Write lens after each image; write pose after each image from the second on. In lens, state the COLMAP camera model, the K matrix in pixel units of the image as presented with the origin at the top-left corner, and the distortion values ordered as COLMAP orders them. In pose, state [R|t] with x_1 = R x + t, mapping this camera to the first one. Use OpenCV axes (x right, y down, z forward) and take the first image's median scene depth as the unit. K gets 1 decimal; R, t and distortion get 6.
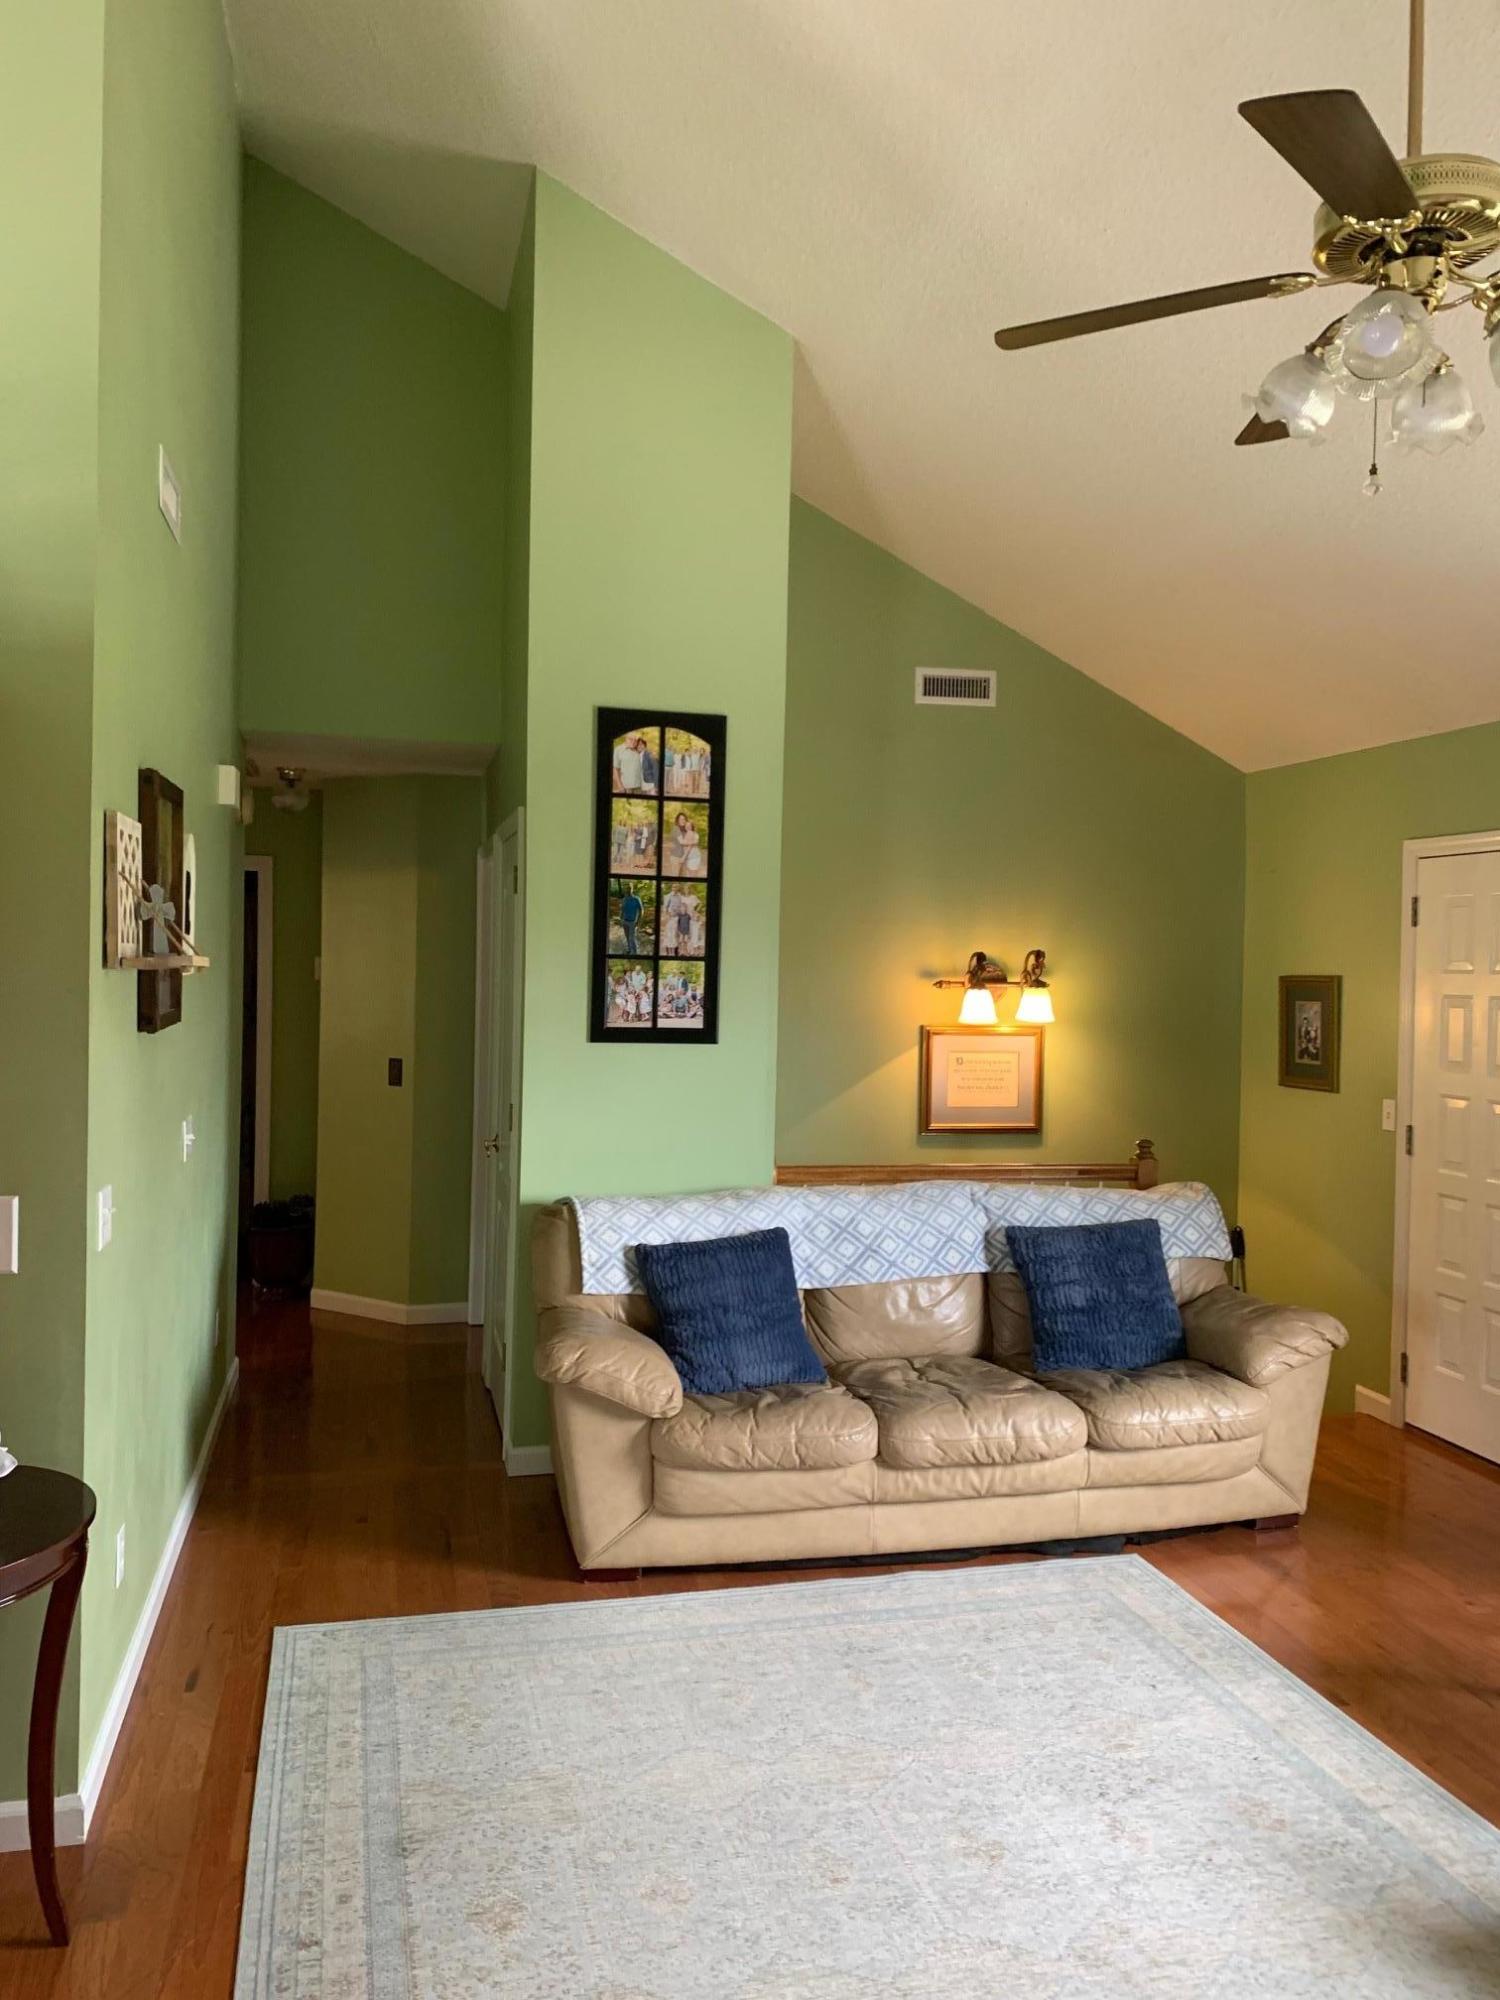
lens RADIAL K [[1530.4, 0, 750.0], [0, 1530.4, 1000.0], [0, 0, 1]] dist [0.003830, 0.004020]
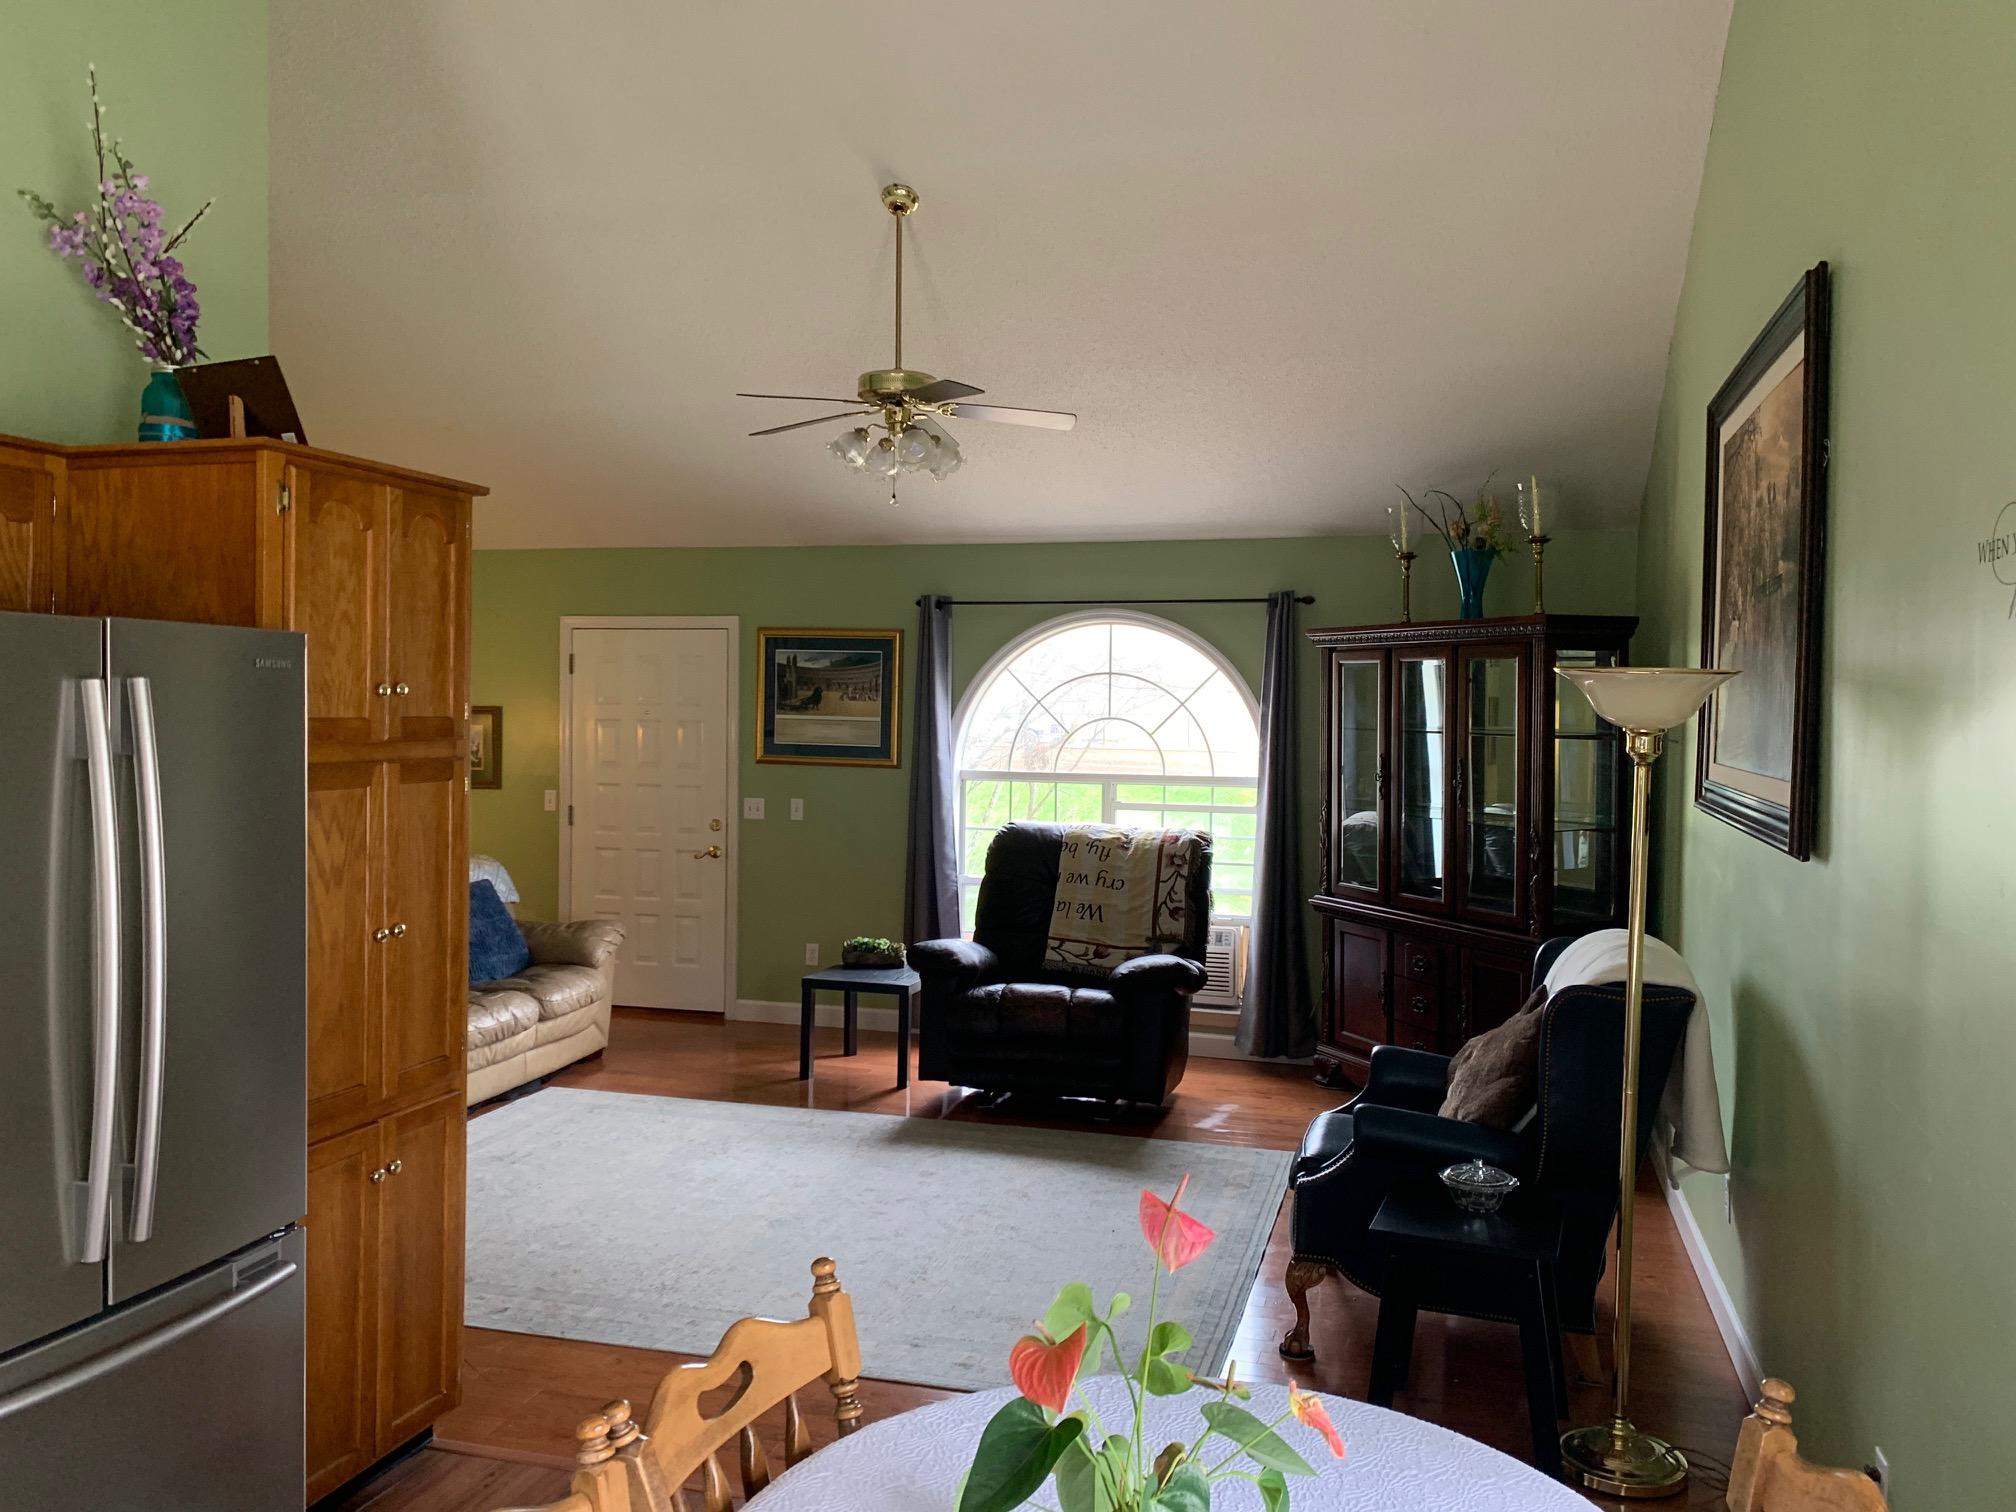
lens RADIAL K [[1542.6, 0, 1008.0], [0, 1542.6, 756.0], [0, 0, 1]] dist [0.003830, 0.004020]
pose [[0.508456, -0.042552, 0.860036, -0.854881], [0.018781, 0.999089, 0.038328, -0.022205], [-0.860883, -0.003335, 0.508791, -0.189972]]
